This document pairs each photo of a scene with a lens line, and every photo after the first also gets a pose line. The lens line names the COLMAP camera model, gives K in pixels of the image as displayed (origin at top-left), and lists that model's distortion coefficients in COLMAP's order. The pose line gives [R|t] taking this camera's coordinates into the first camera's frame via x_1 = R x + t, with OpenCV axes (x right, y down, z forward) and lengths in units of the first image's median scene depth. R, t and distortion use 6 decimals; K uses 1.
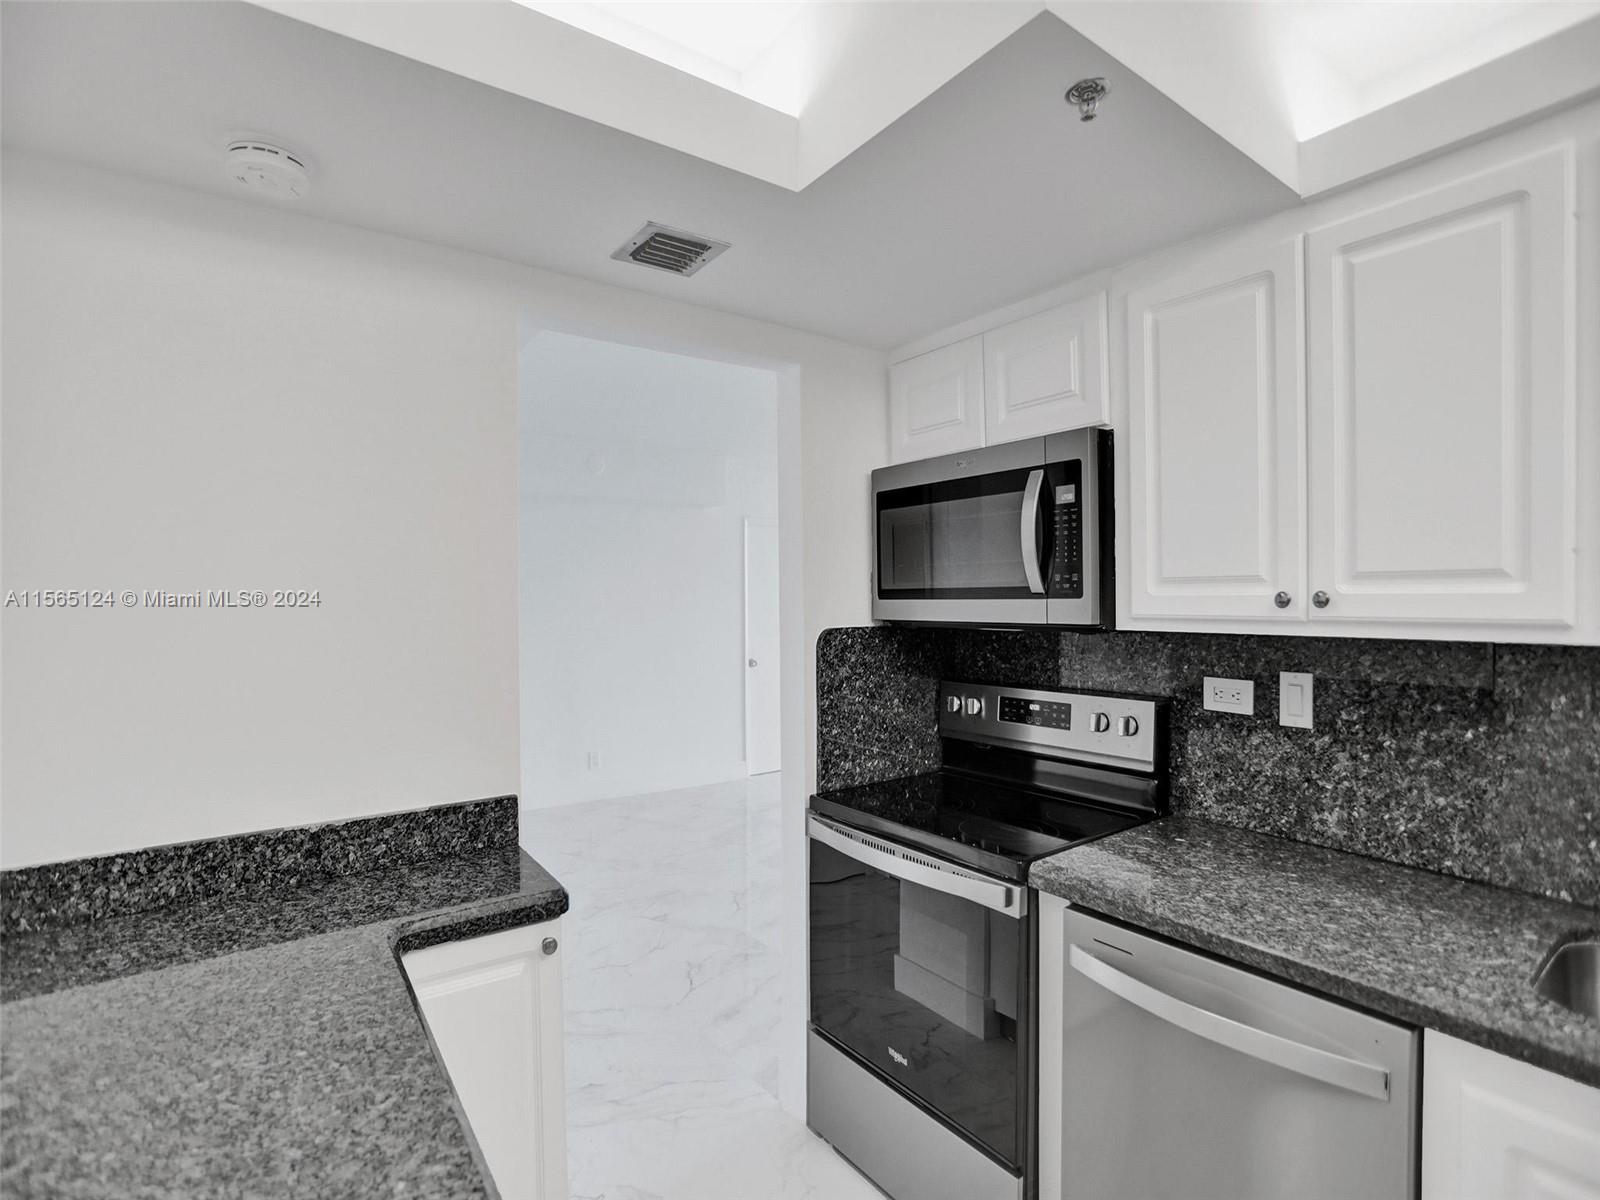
lens RADIAL K [[776.5, 0, 800.0], [0, 776.5, 600.0], [0, 0, 1]] dist [-0.000296, -0.000076]
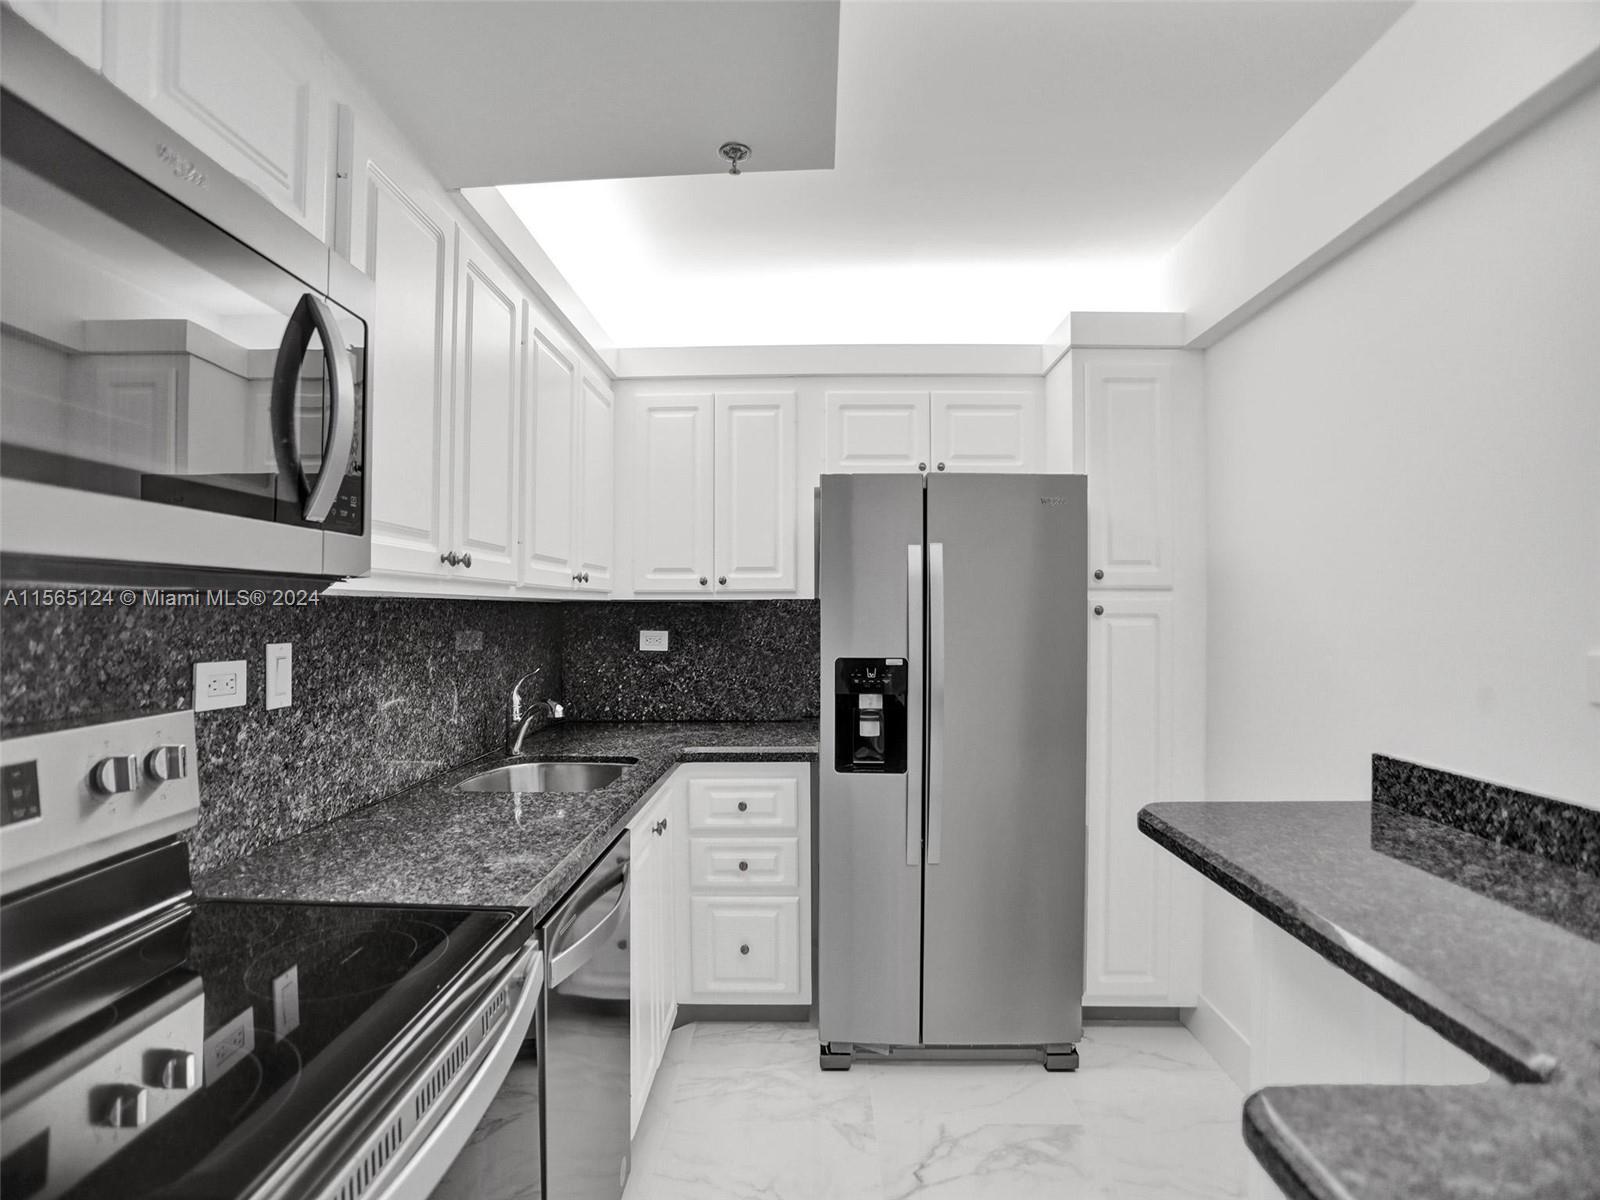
lens RADIAL K [[776.5, 0, 800.0], [0, 776.5, 600.0], [0, 0, 1]] dist [-0.000296, -0.000076]
pose [[-0.844400, 0.005825, 0.535682, -0.288076], [-0.018807, 0.999002, -0.040507, 0.070179], [-0.535384, -0.044279, -0.843448, 1.408071]]
